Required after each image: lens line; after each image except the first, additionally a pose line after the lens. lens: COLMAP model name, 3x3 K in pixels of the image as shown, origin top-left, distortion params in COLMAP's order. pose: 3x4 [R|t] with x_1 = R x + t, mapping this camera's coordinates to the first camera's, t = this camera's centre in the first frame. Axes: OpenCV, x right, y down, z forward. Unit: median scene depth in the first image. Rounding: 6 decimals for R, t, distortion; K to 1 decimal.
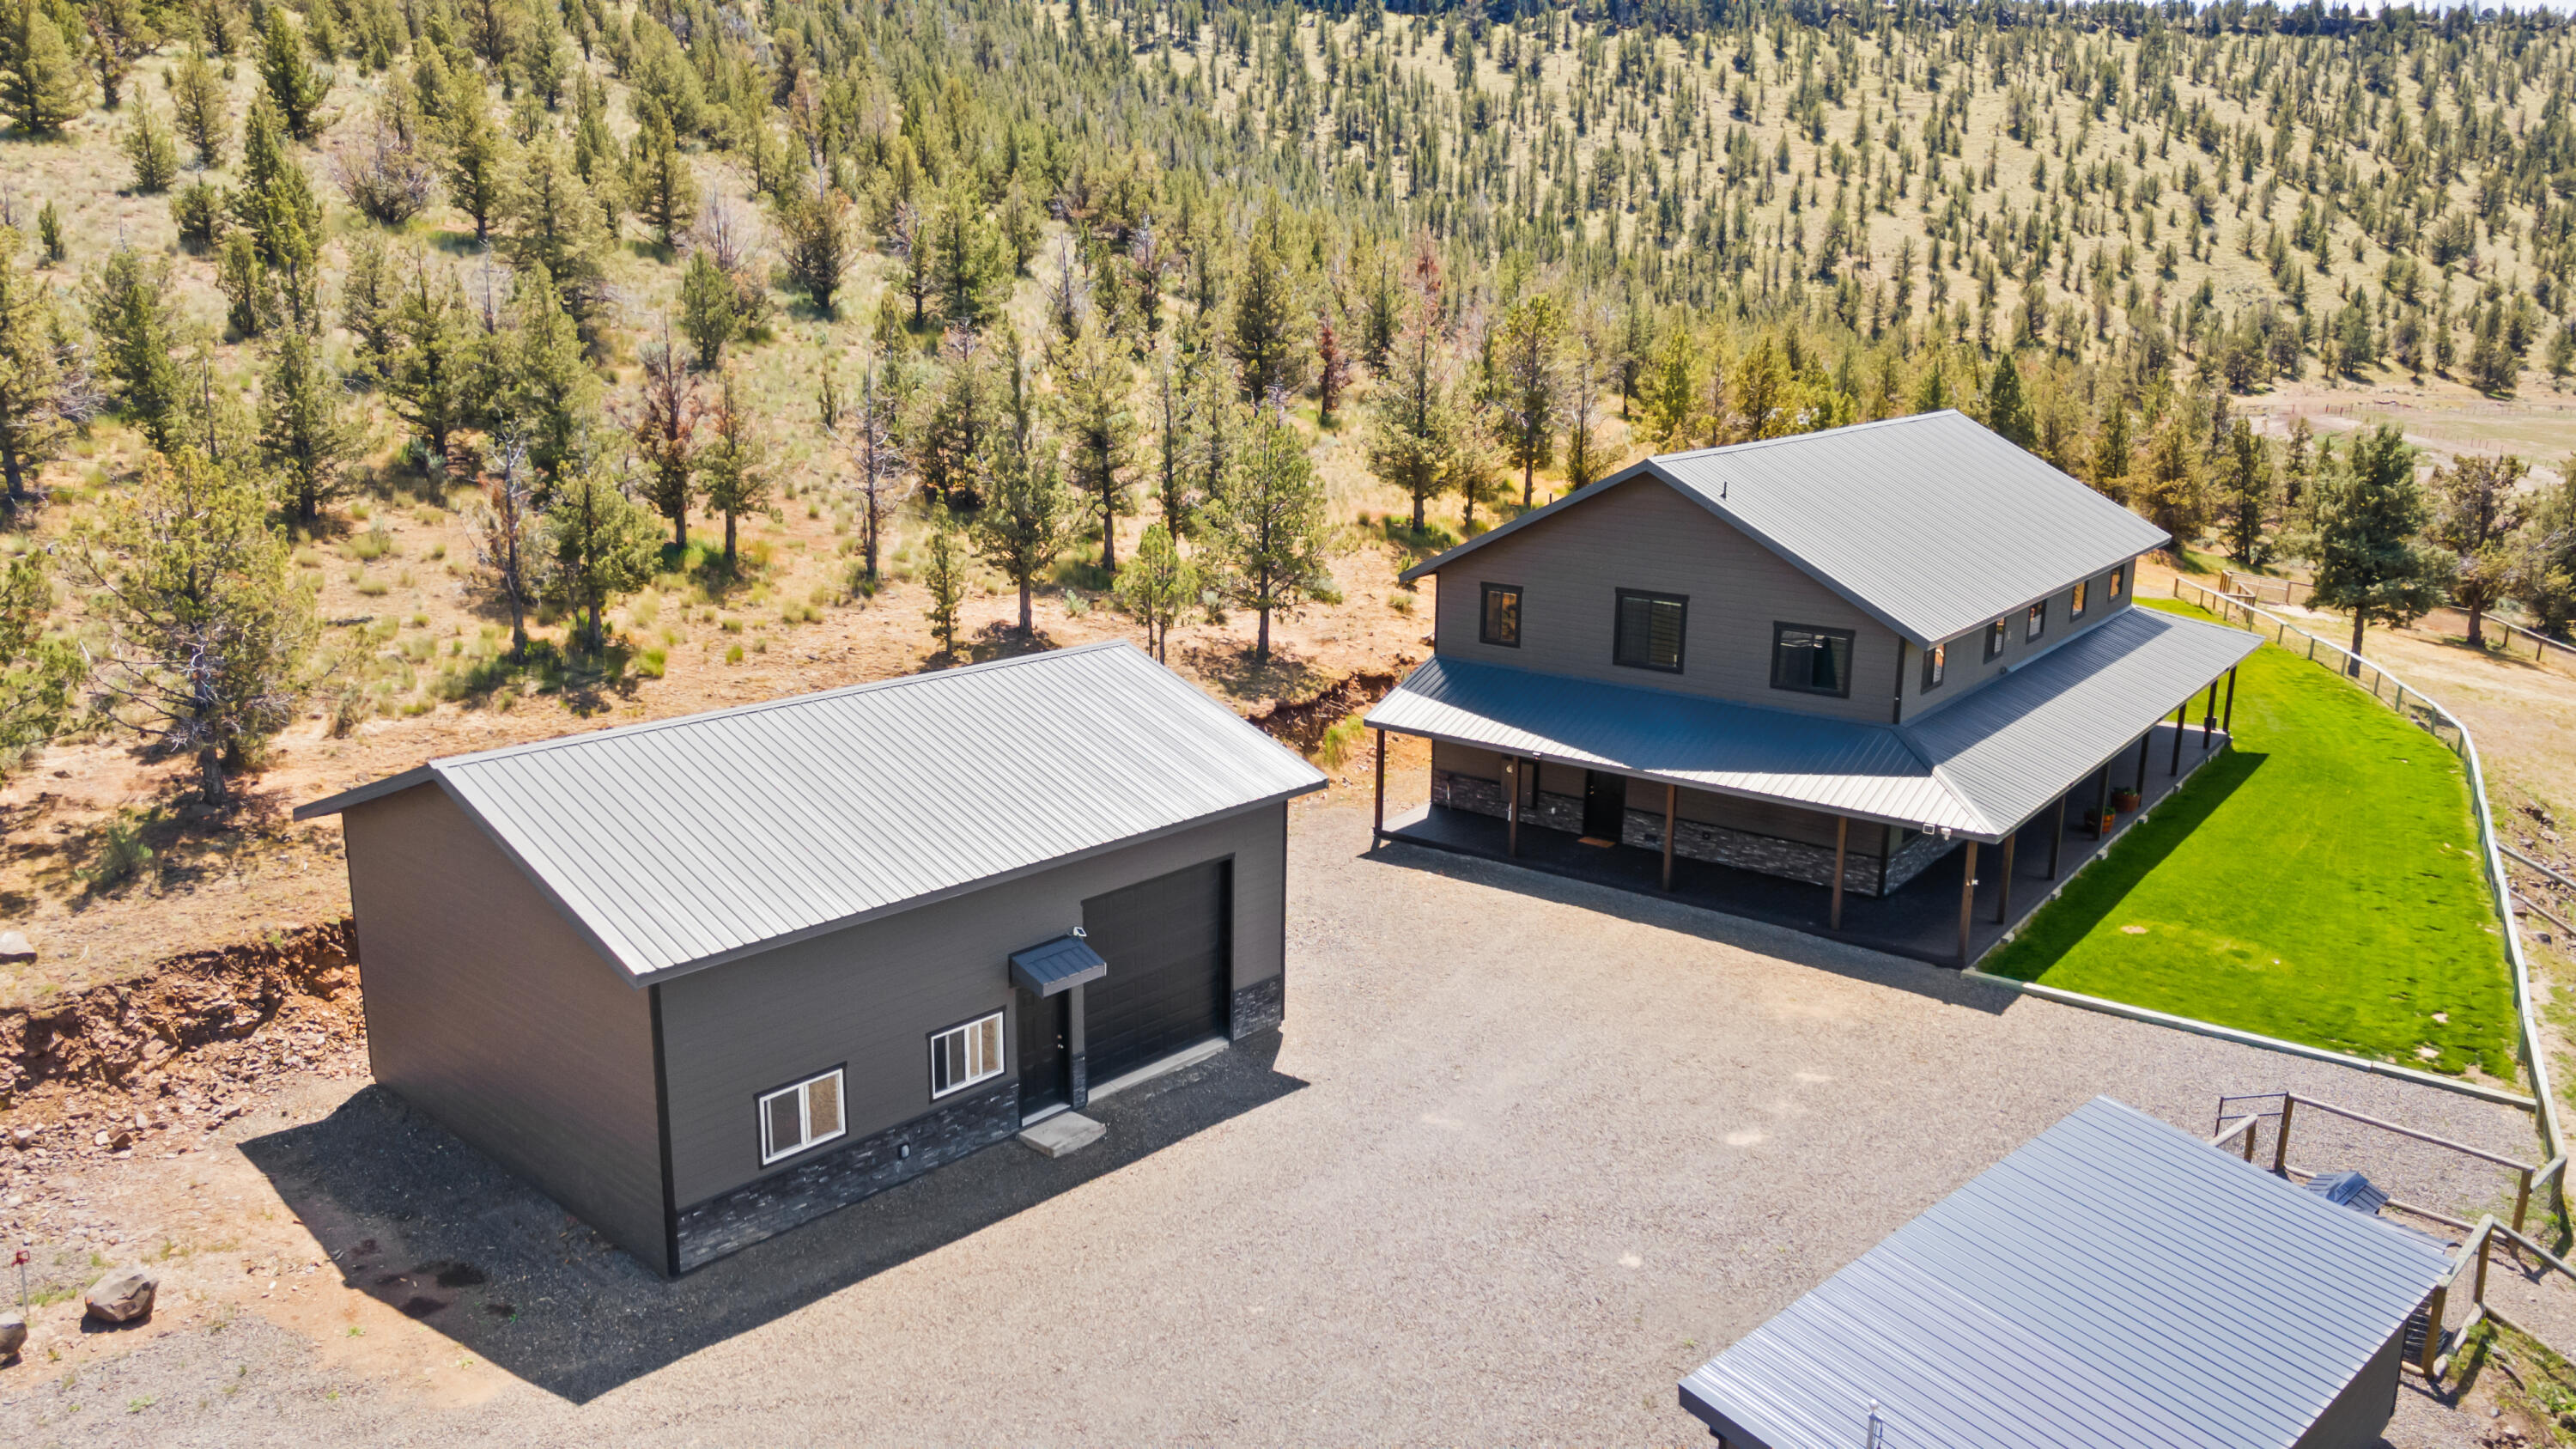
lens RADIAL K [[1878.4, 0, 1290.8], [0, 1878.4, 702.8], [0, 0, 1]] dist [0.029744, 0.040409]
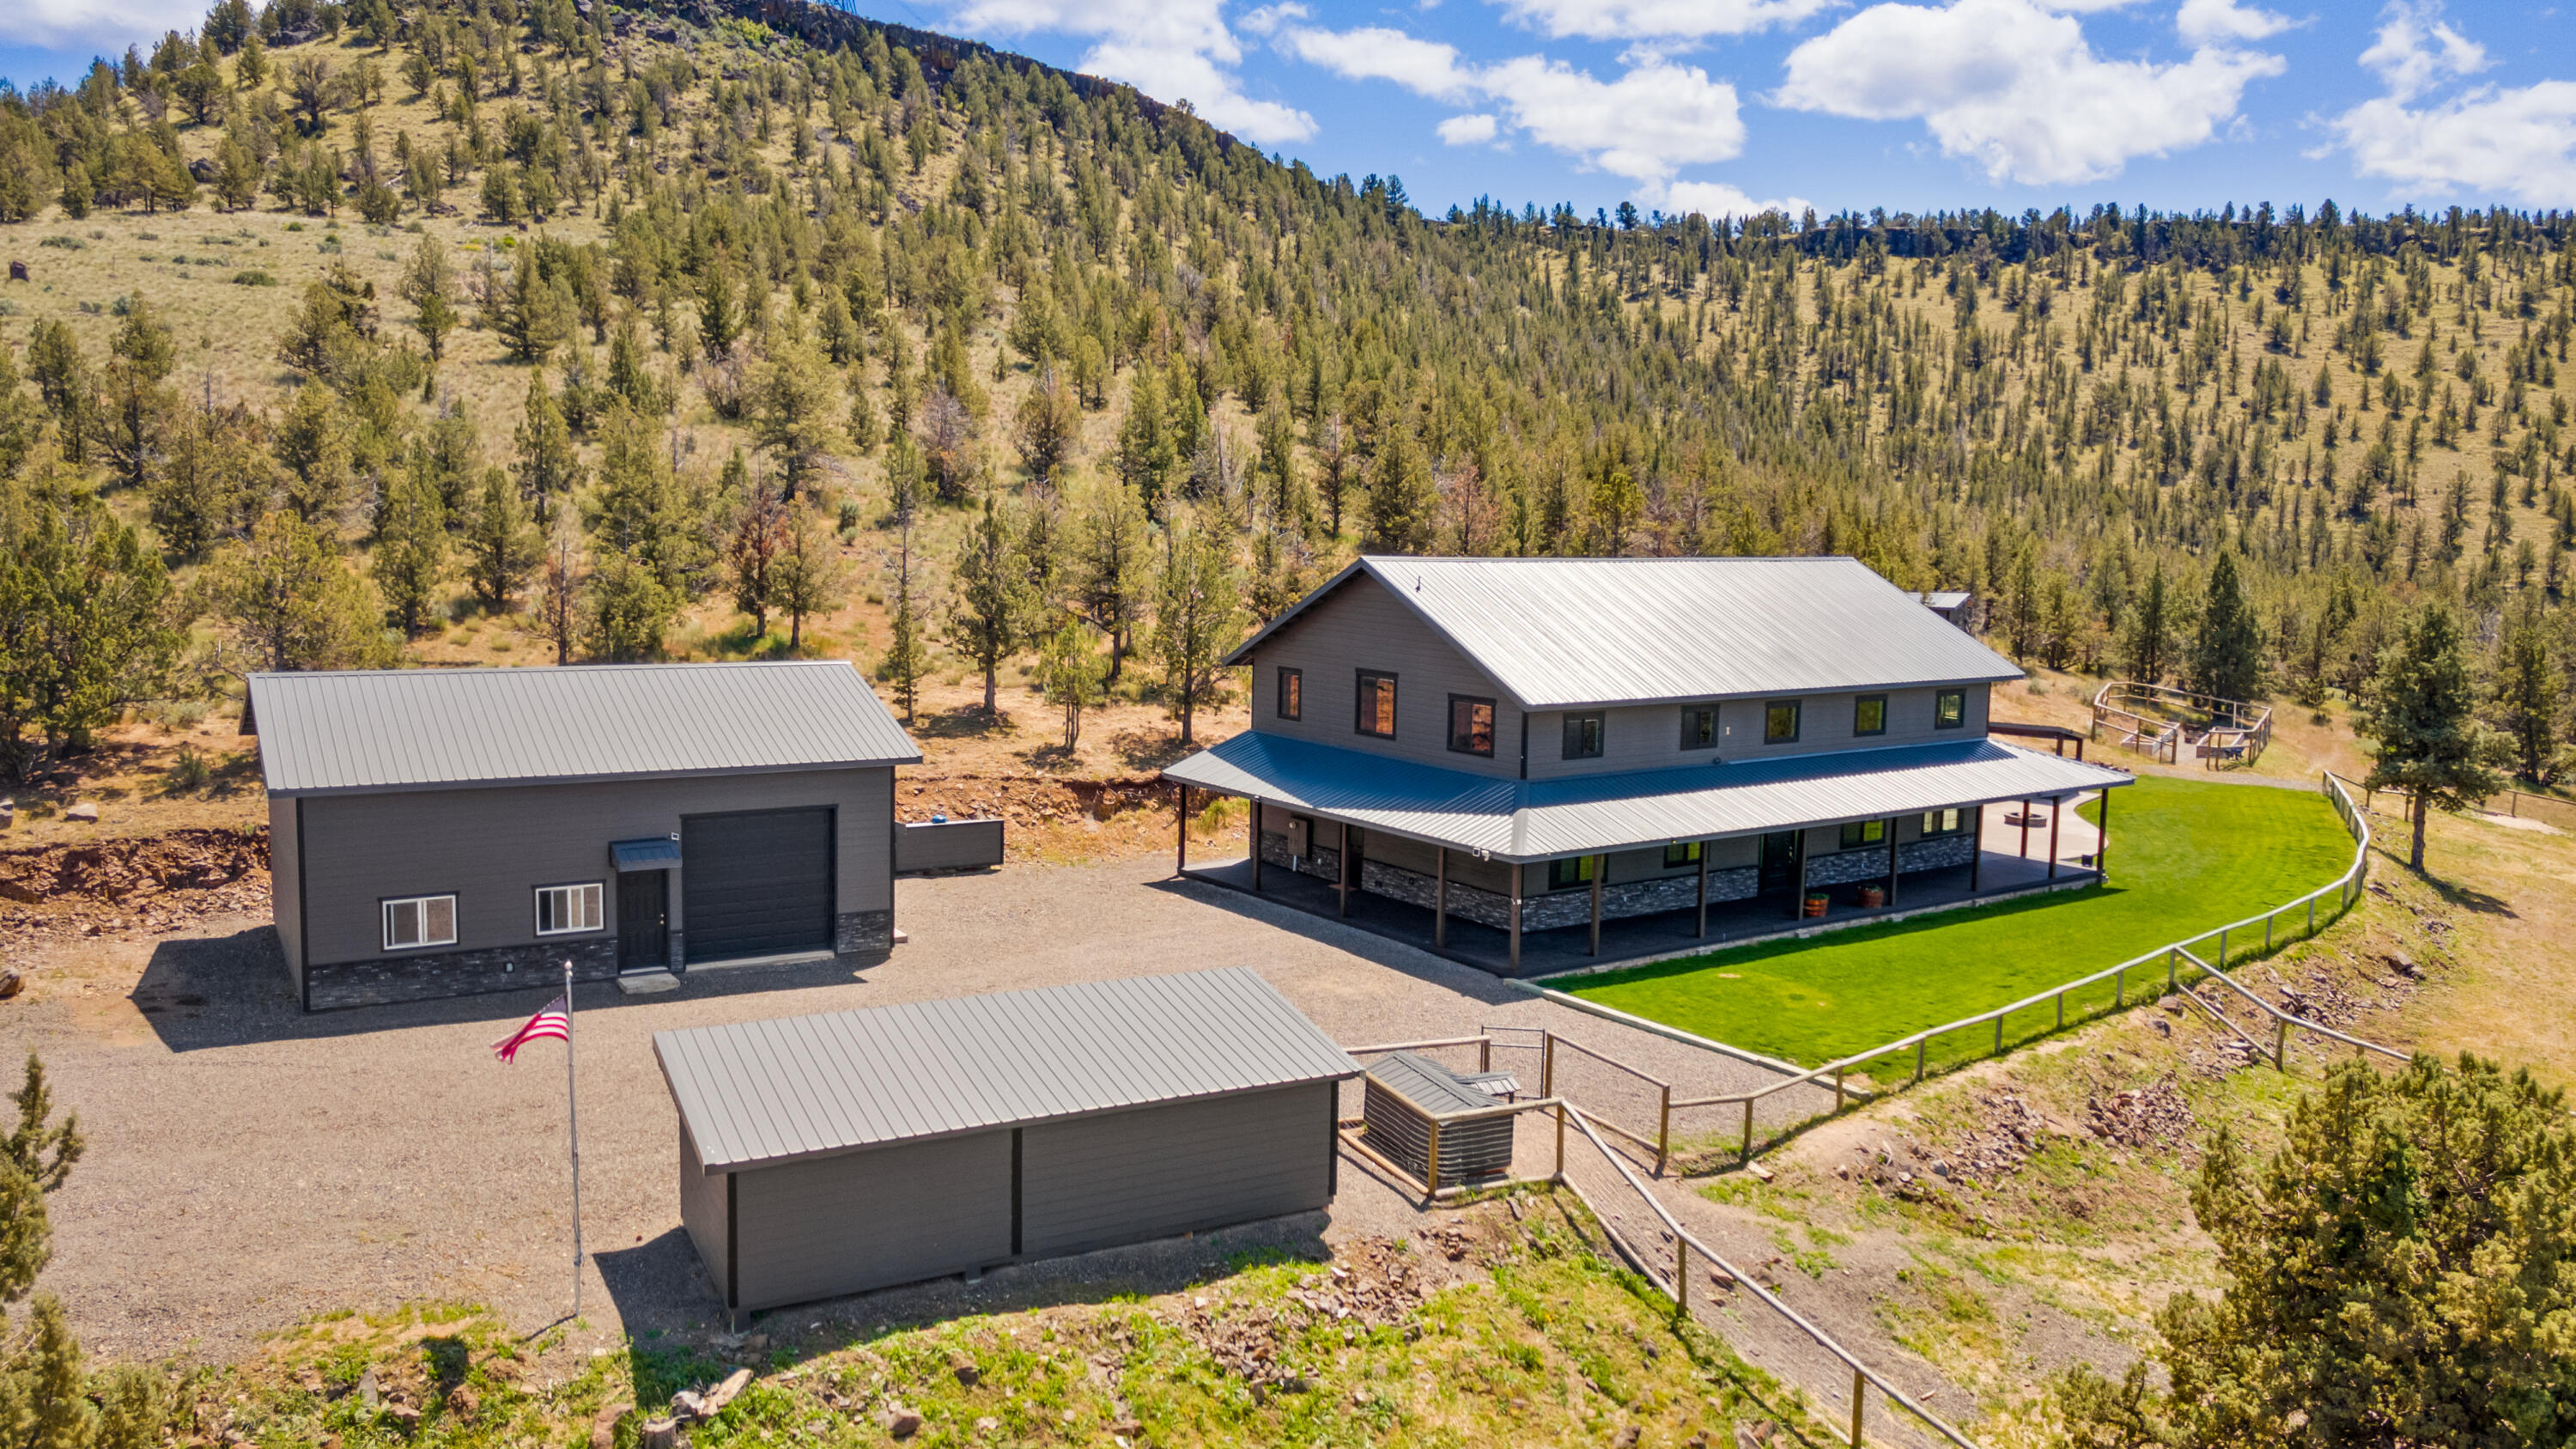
lens RADIAL K [[1878.4, 0, 1292.1], [0, 1878.4, 727.7], [0, 0, 1]] dist [0.029744, 0.040409]
pose [[0.957870, 0.042248, -0.284077, 0.162424], [-0.074406, 0.991855, -0.103380, 0.034893], [0.277396, 0.120161, 0.953212, -0.045691]]
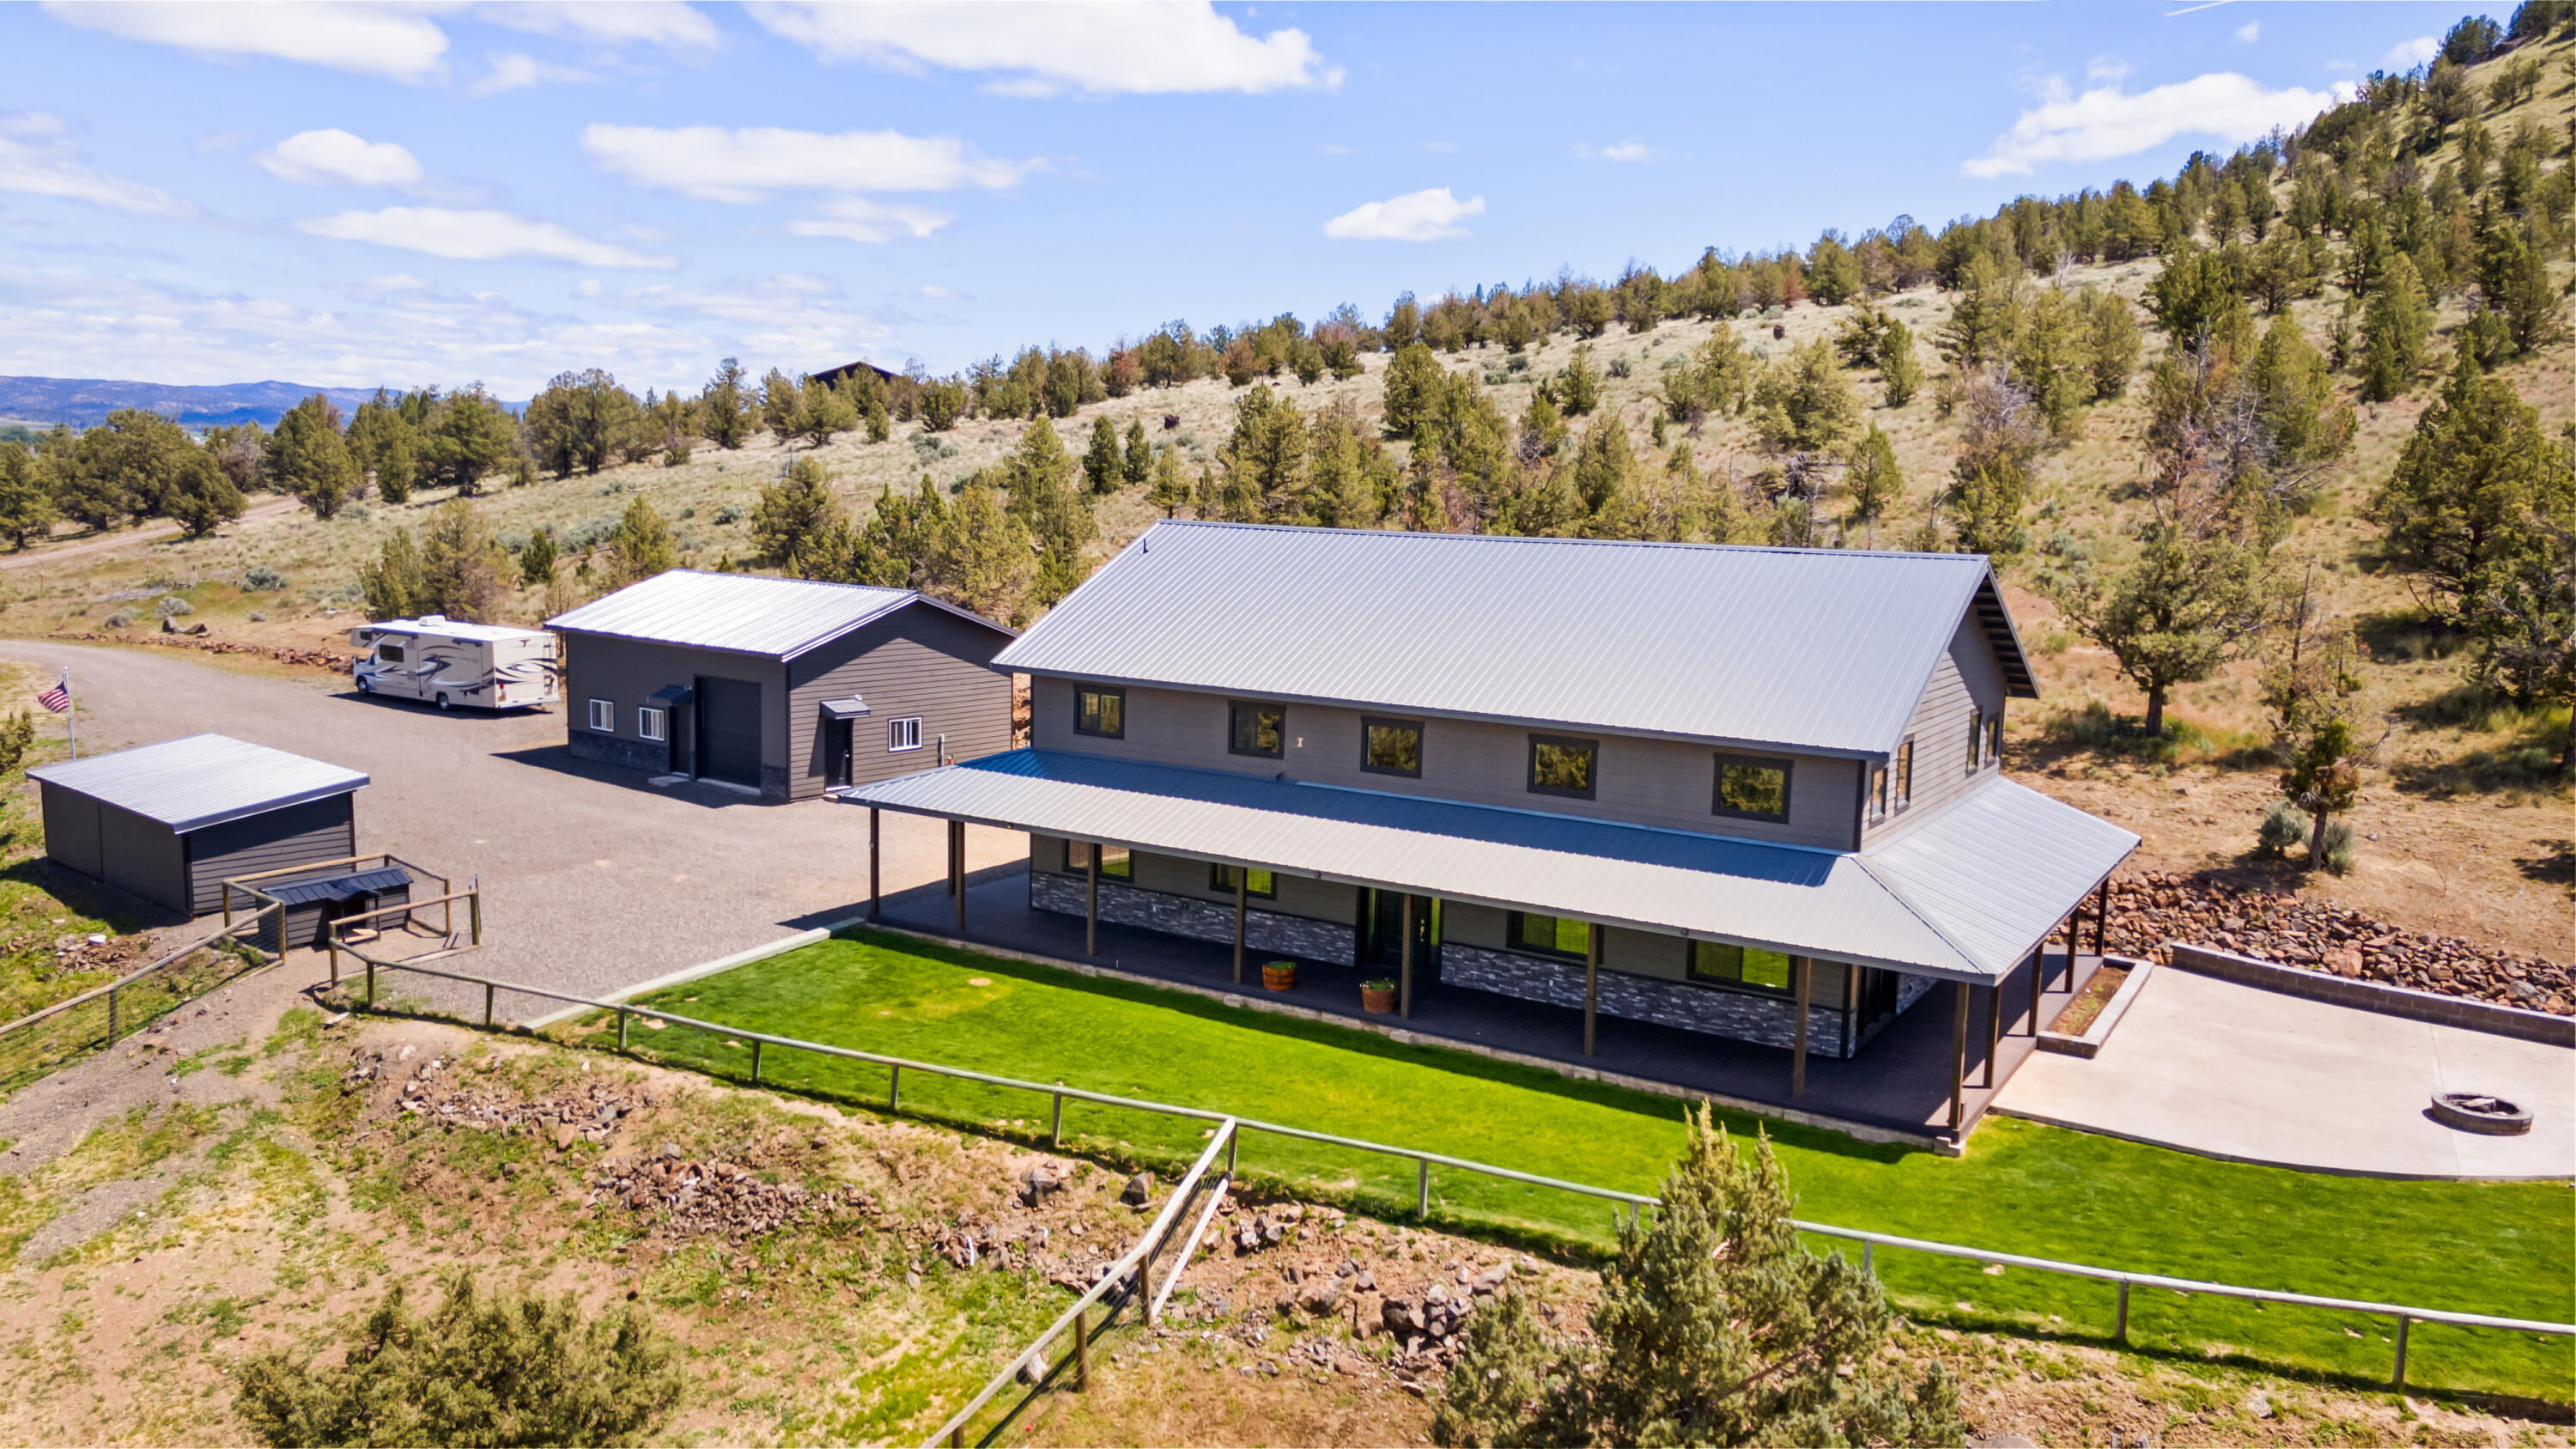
lens RADIAL K [[1878.4, 0, 1293.4], [0, 1878.4, 729.3], [0, 0, 1]] dist [0.029744, 0.040409]
pose [[0.088914, 0.131437, -0.987329, 0.457988], [-0.251028, 0.962215, 0.105488, -0.050063], [0.963888, 0.238468, 0.118549, 0.331259]]
